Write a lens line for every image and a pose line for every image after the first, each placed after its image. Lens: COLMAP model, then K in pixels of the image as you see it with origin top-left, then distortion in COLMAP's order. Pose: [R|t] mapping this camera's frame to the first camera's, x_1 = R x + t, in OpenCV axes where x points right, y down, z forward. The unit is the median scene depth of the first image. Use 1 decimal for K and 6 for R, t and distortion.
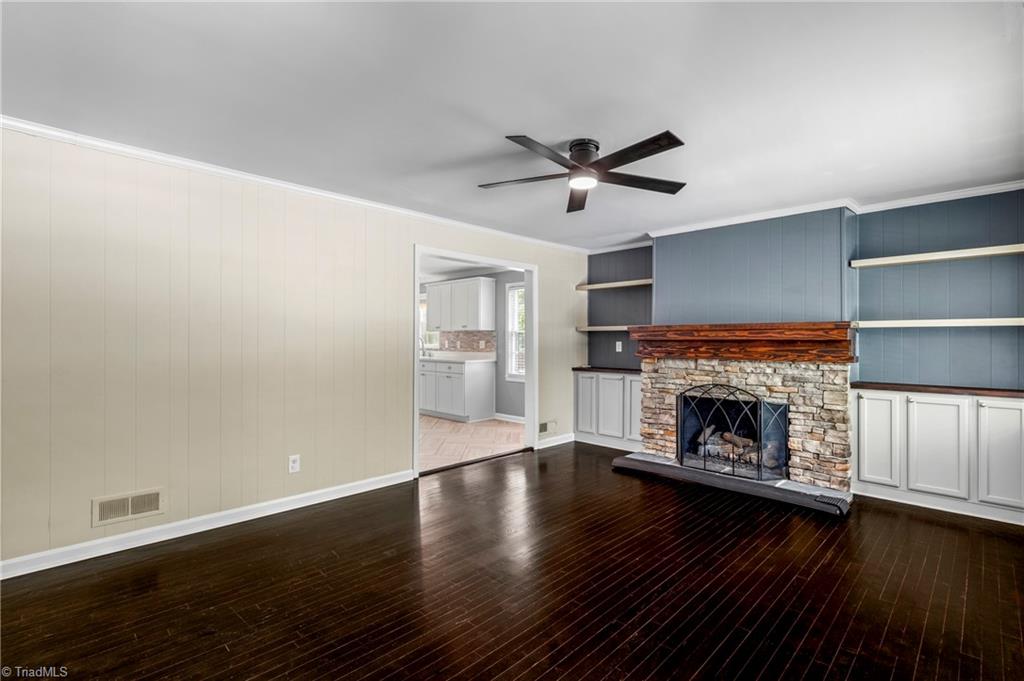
lens RADIAL K [[472.8, 0, 511.1], [0, 472.8, 338.3], [0, 0, 1]] dist [-0.001756, -0.001450]
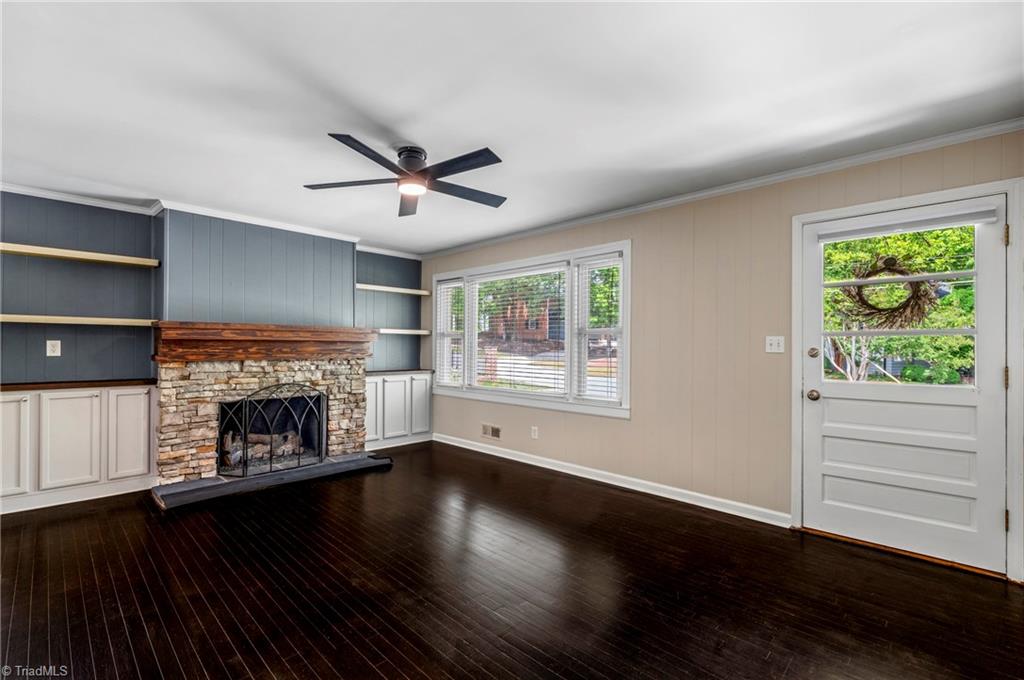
lens RADIAL K [[448.1, 0, 511.9], [0, 448.1, 344.2], [0, 0, 1]] dist [-0.005494, -0.000690]
pose [[-0.013262, -0.002133, 0.999910, -0.520709], [-0.014814, 0.999888, 0.001937, 0.002509], [-0.999802, -0.014787, -0.013292, 0.508139]]
